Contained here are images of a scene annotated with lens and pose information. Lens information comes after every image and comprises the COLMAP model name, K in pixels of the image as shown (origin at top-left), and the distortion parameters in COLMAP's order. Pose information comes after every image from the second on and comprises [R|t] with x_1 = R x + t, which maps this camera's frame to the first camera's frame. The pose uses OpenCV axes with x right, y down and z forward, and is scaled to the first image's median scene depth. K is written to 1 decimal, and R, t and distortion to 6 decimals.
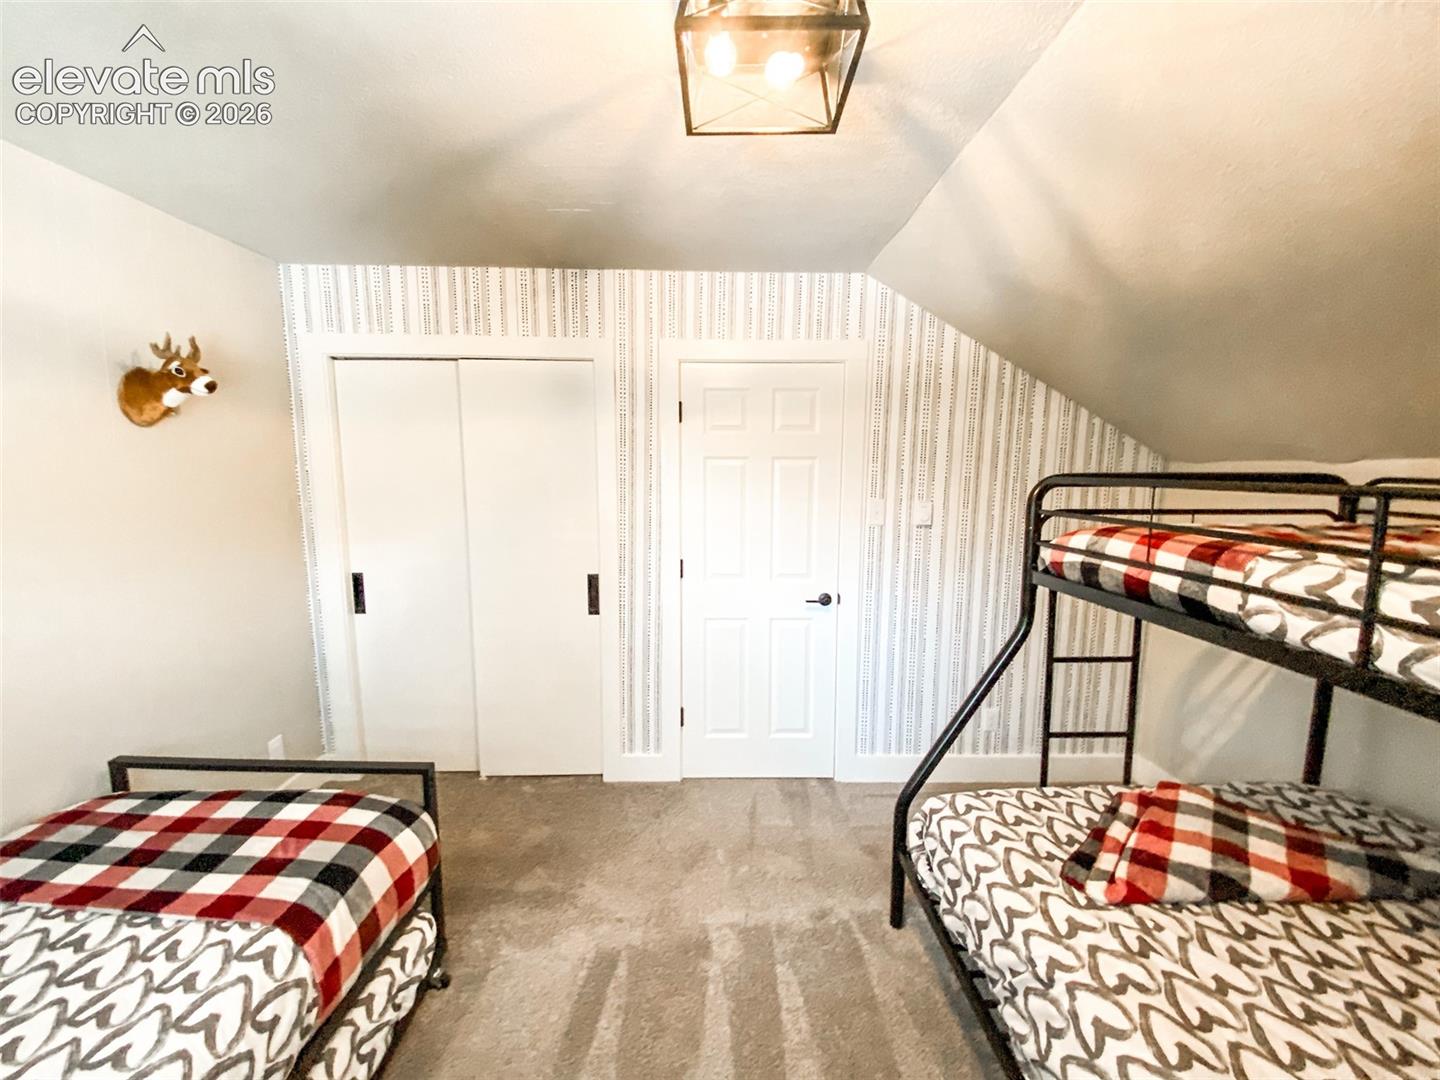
lens RADIAL K [[594.2, 0, 714.5], [0, 594.2, 548.3], [0, 0, 1]] dist [0.028206, -0.000163]
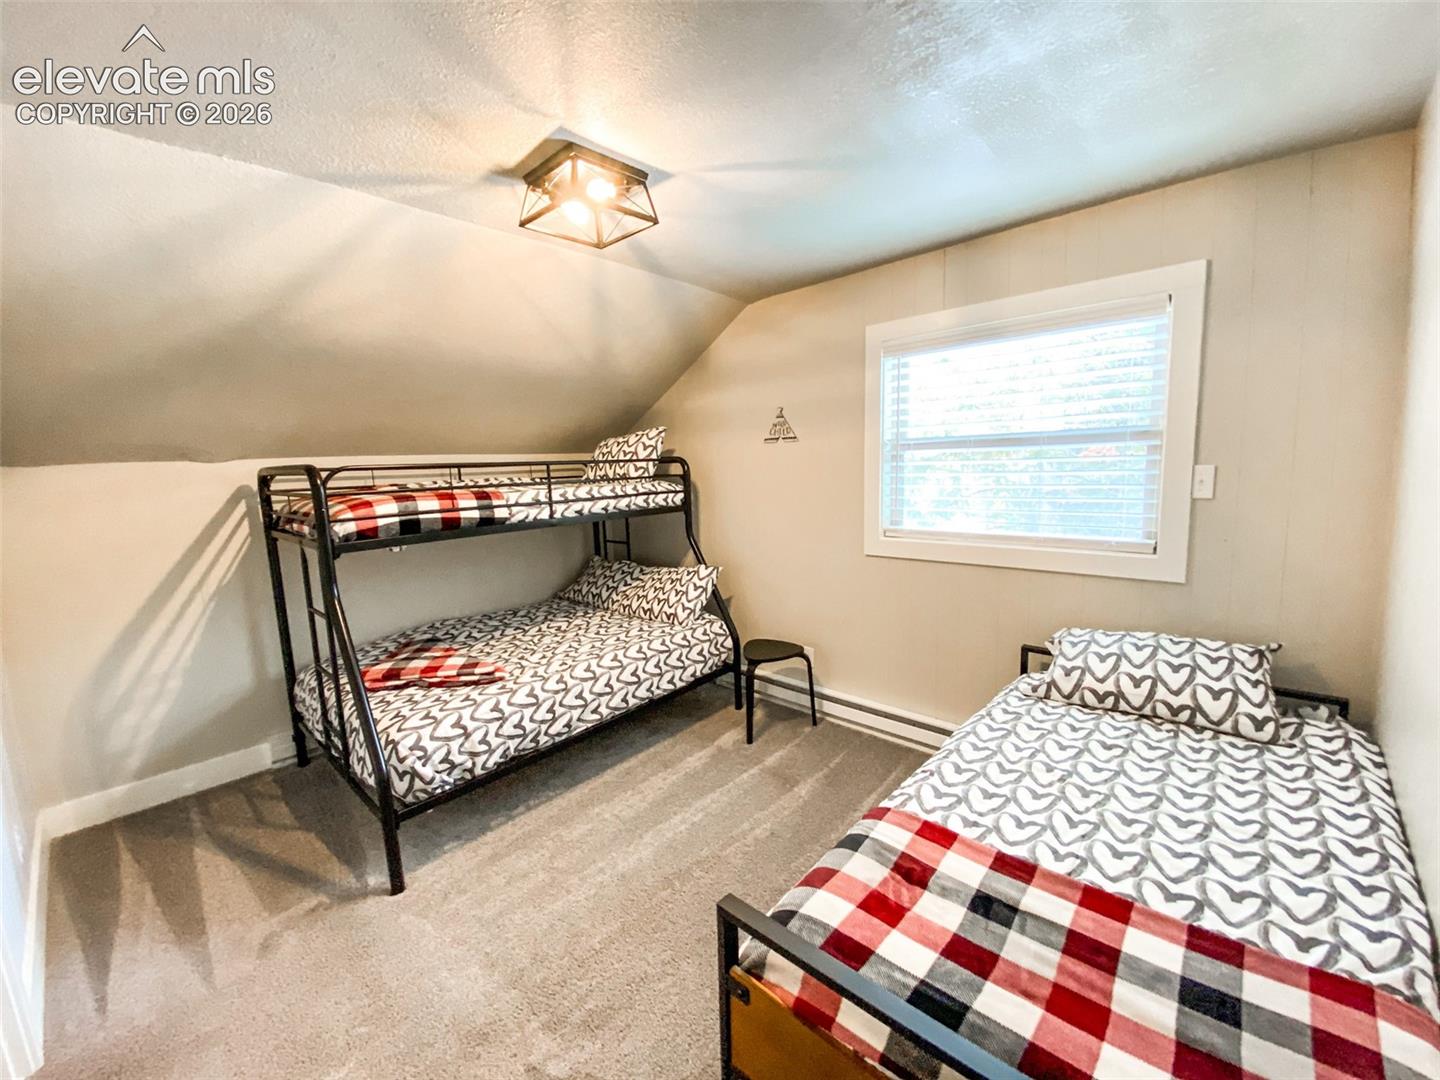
lens RADIAL K [[594.2, 0, 714.5], [0, 594.2, 548.3], [0, 0, 1]] dist [0.028206, -0.000163]
pose [[-0.723292, -0.072359, 0.686741, -1.301764], [0.128583, 0.962989, 0.236893, -0.217909], [-0.678465, 0.259646, -0.687218, 2.025150]]
